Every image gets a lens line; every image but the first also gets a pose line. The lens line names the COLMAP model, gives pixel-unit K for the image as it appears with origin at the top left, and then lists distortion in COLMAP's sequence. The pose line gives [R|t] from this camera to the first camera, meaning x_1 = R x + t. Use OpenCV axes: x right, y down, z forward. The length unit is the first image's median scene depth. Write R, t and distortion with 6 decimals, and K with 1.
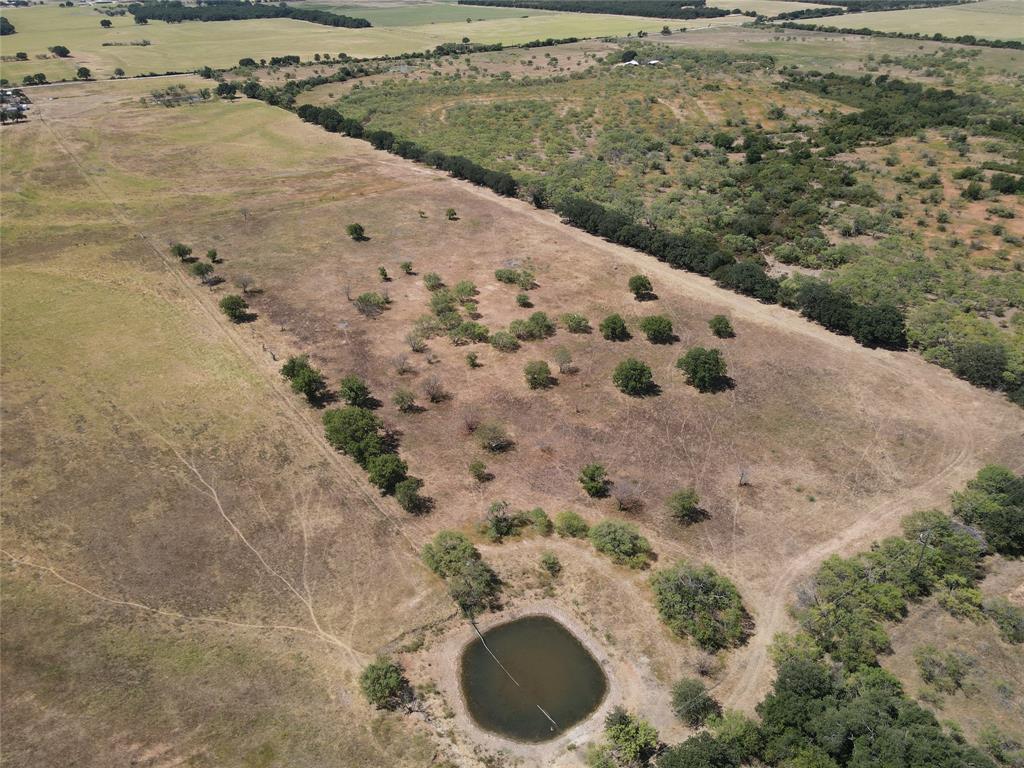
lens RADIAL K [[757.8, 0, 508.8], [0, 757.8, 383.7], [0, 0, 1]] dist [0.017084, 0.003494]
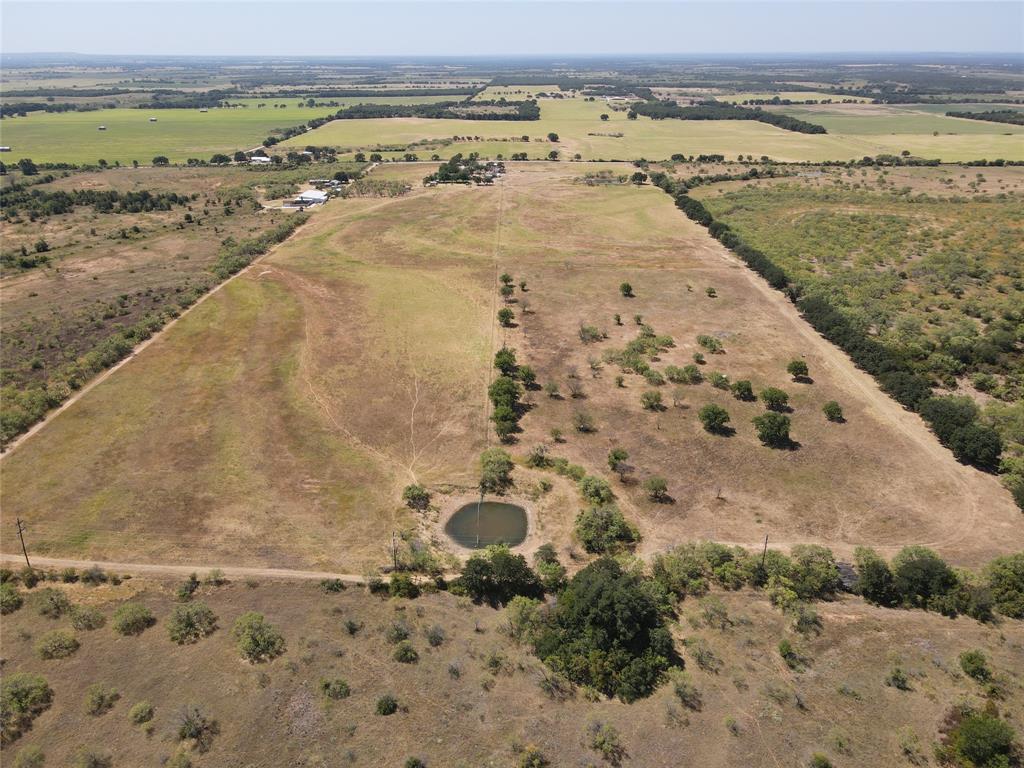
lens RADIAL K [[763.2, 0, 509.2], [0, 763.2, 383.9], [0, 0, 1]] dist [0.003100, 0.024934]
pose [[0.817790, 0.243062, -0.521670, 0.404602], [-0.297367, 0.954523, -0.021423, 0.049456], [0.492739, 0.172647, 0.852878, -0.220976]]
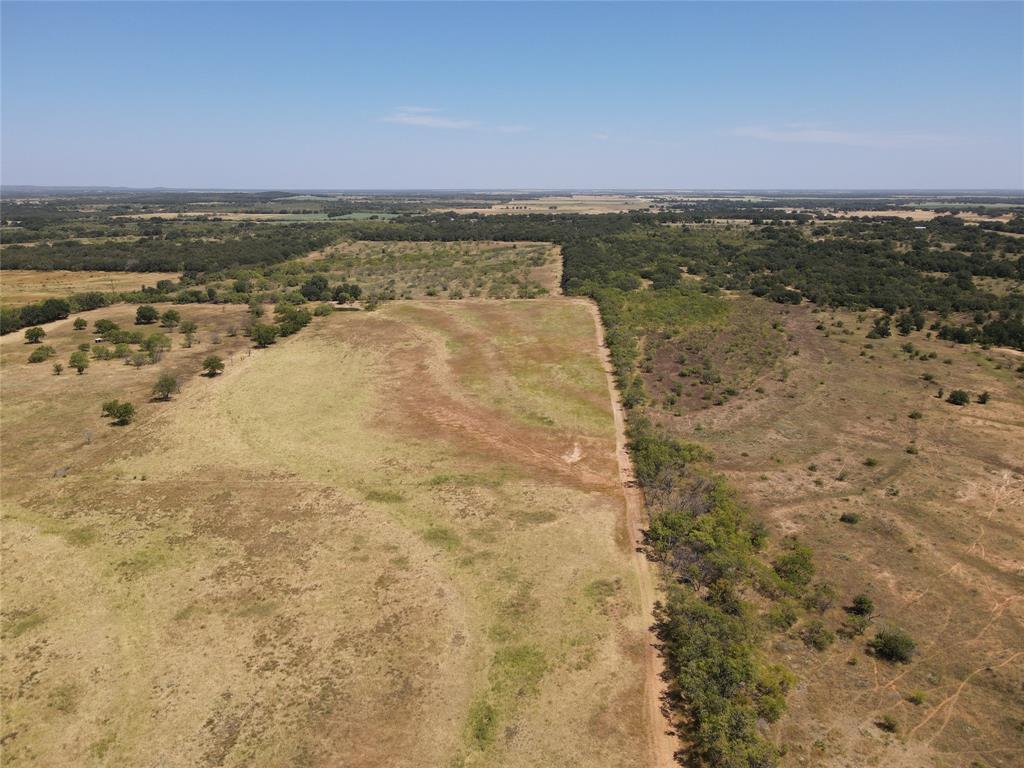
lens RADIAL K [[745.2, 0, 504.4], [0, 745.2, 385.3], [0, 0, 1]] dist [0.009552, 0.008688]
pose [[-0.778637, -0.150480, 0.609164, -1.300059], [0.326360, 0.732048, 0.597992, -0.570617], [-0.535923, 0.664425, -0.520889, 1.234352]]
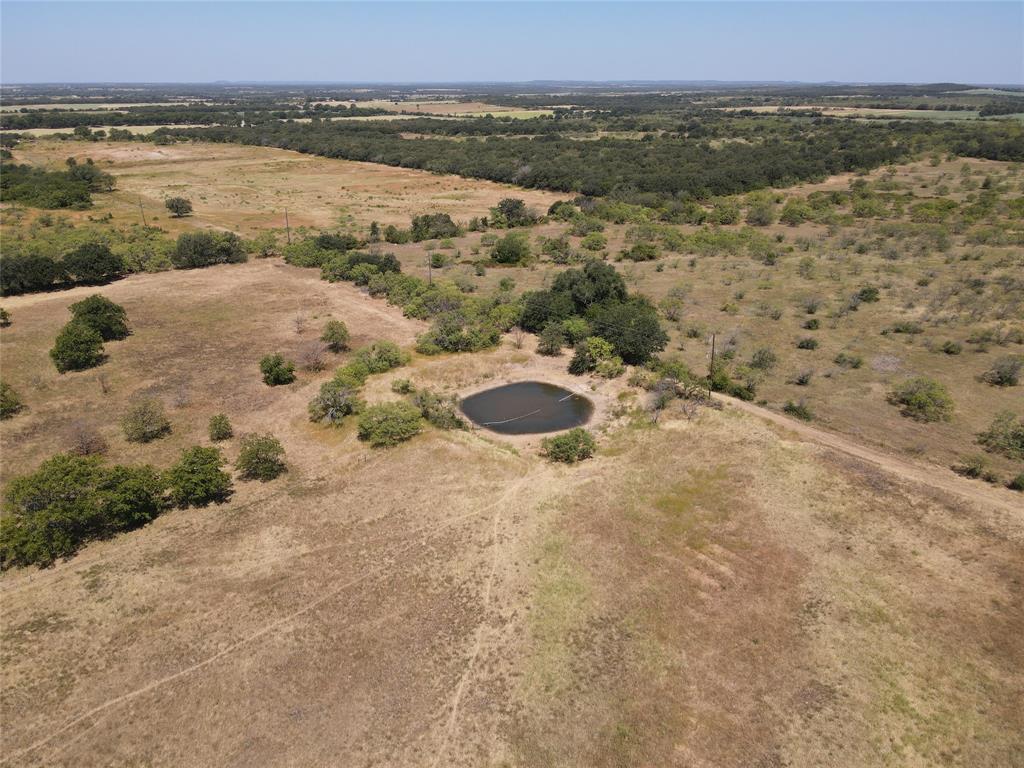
lens RADIAL K [[745.2, 0, 504.4], [0, 745.2, 385.3], [0, 0, 1]] dist [0.009552, 0.008688]
pose [[-0.083476, -0.365889, 0.926907, -0.452222], [0.505597, 0.785990, 0.355797, -0.023415], [-0.858722, 0.498342, 0.119381, 0.407212]]
